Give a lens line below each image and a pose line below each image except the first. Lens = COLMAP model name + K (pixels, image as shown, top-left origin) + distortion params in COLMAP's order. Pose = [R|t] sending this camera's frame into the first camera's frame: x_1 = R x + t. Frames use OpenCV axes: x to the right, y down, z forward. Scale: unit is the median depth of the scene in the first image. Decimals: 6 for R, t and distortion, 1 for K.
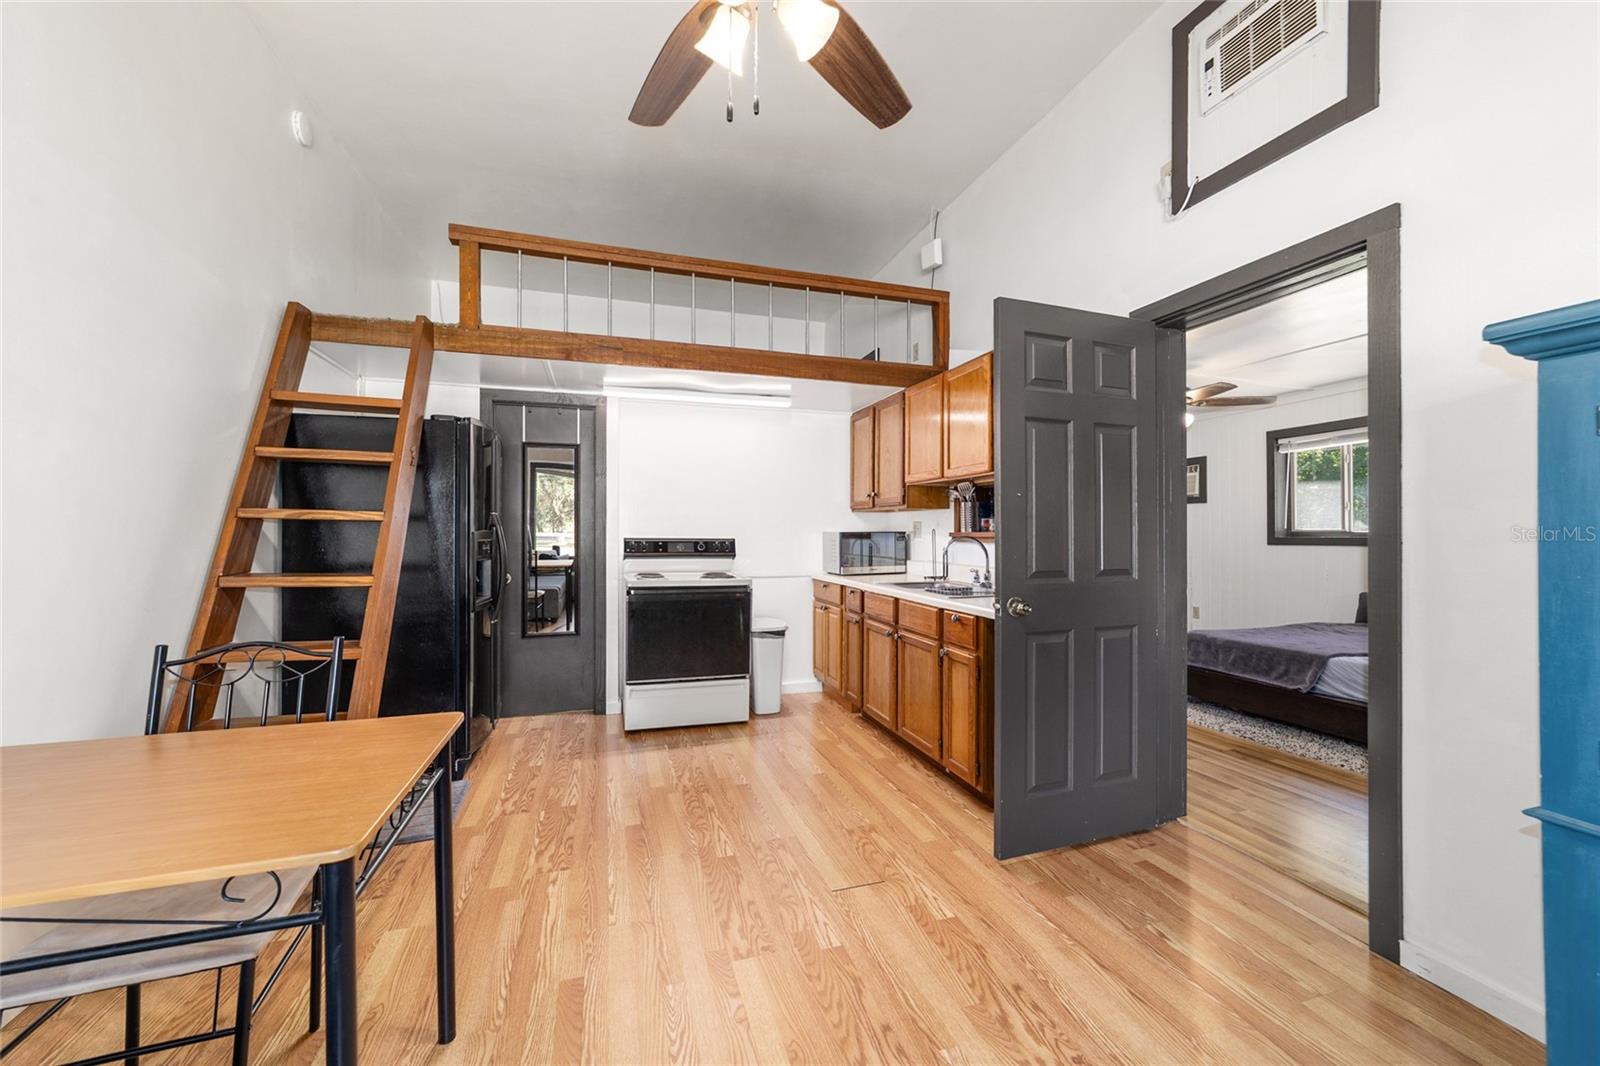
lens RADIAL K [[611.3, 0, 793.3], [0, 611.3, 522.8], [0, 0, 1]] dist [-0.005322, 0.002028]
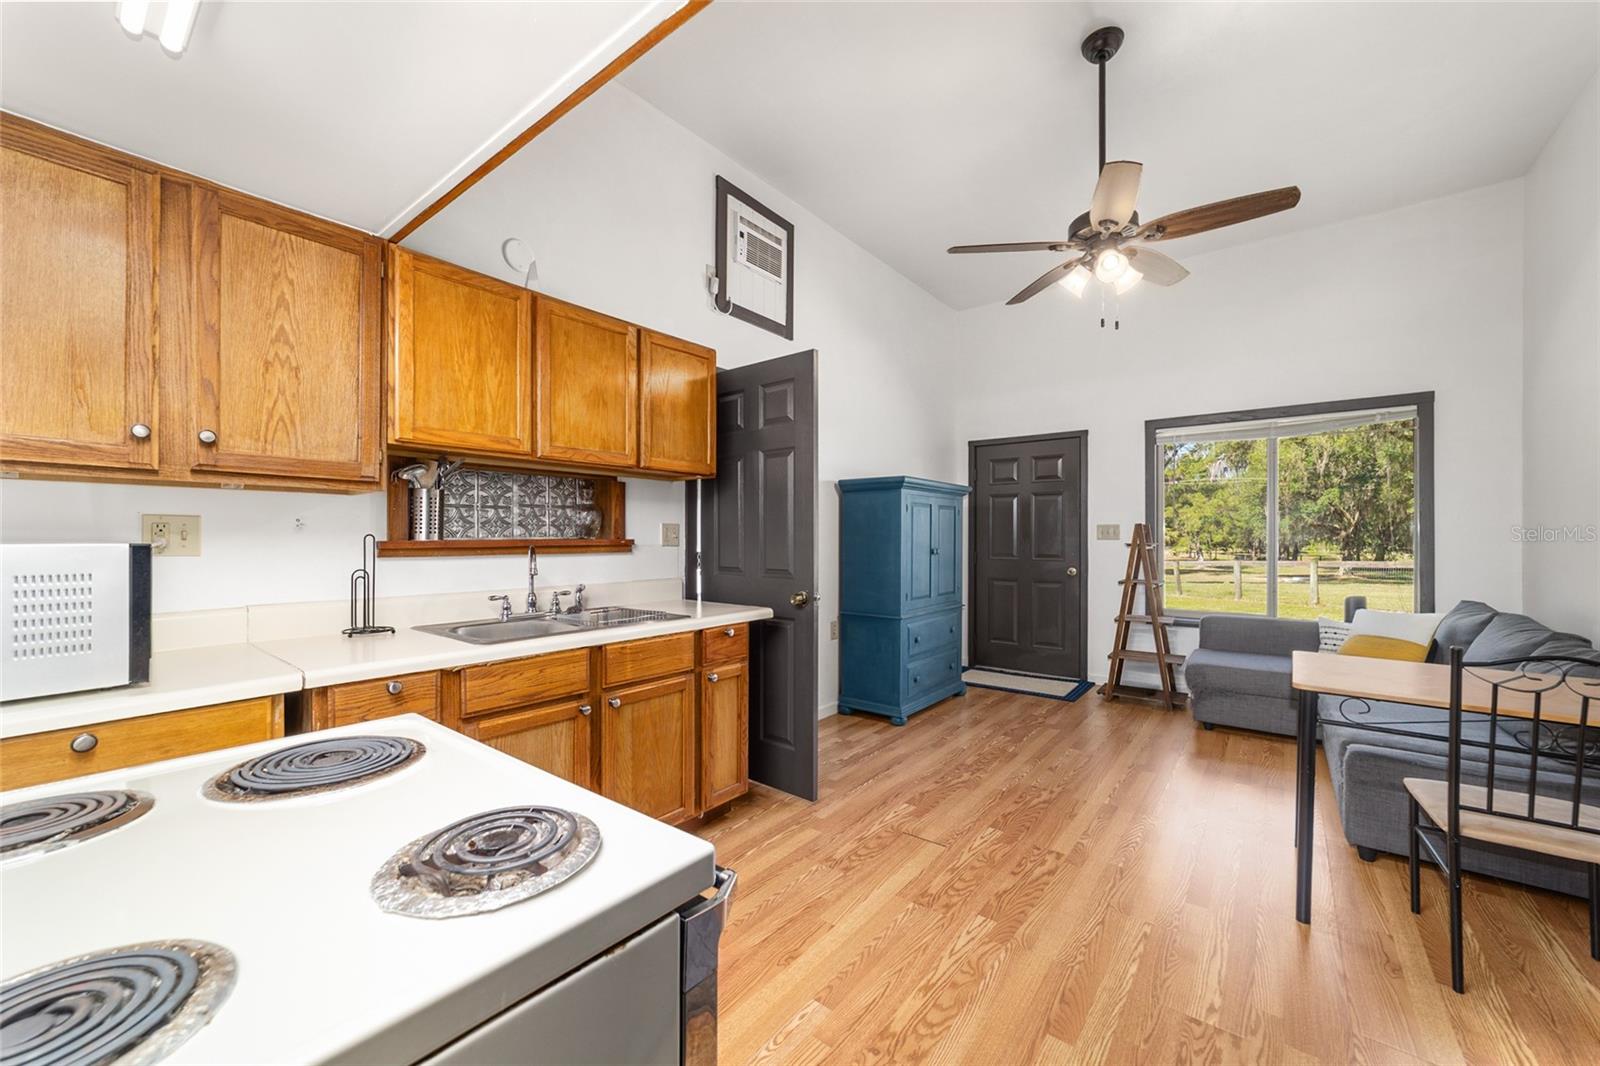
lens RADIAL K [[611.3, 0, 800.7], [0, 611.3, 544.2], [0, 0, 1]] dist [-0.005322, 0.002028]
pose [[-0.564434, -0.010199, 0.825415, -0.604306], [-0.015102, 0.999884, 0.002027, 0.019378], [-0.825340, -0.011321, -0.564522, 1.550539]]
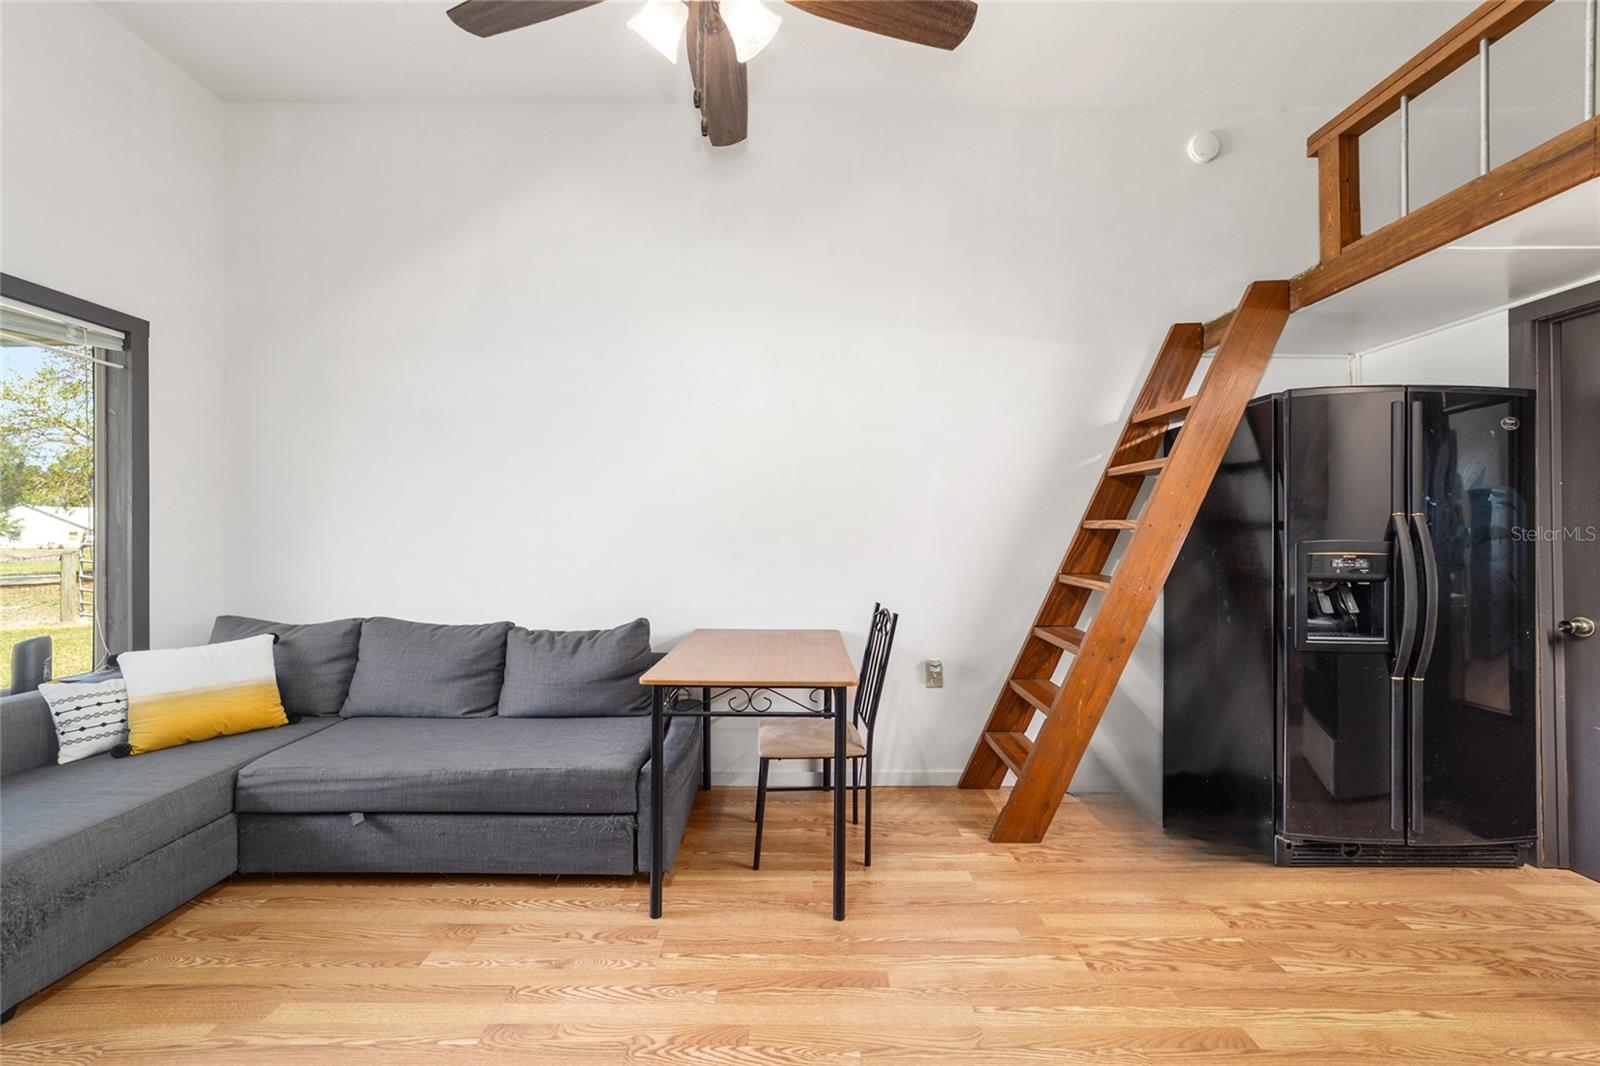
lens RADIAL K [[611.3, 0, 805.9], [0, 611.3, 531.8], [0, 0, 1]] dist [-0.005322, 0.002028]
pose [[-0.290233, -0.009458, -0.956909, 0.430616], [0.007445, 0.999899, -0.012141, 0.008950], [0.956927, -0.010648, -0.290133, 0.766120]]
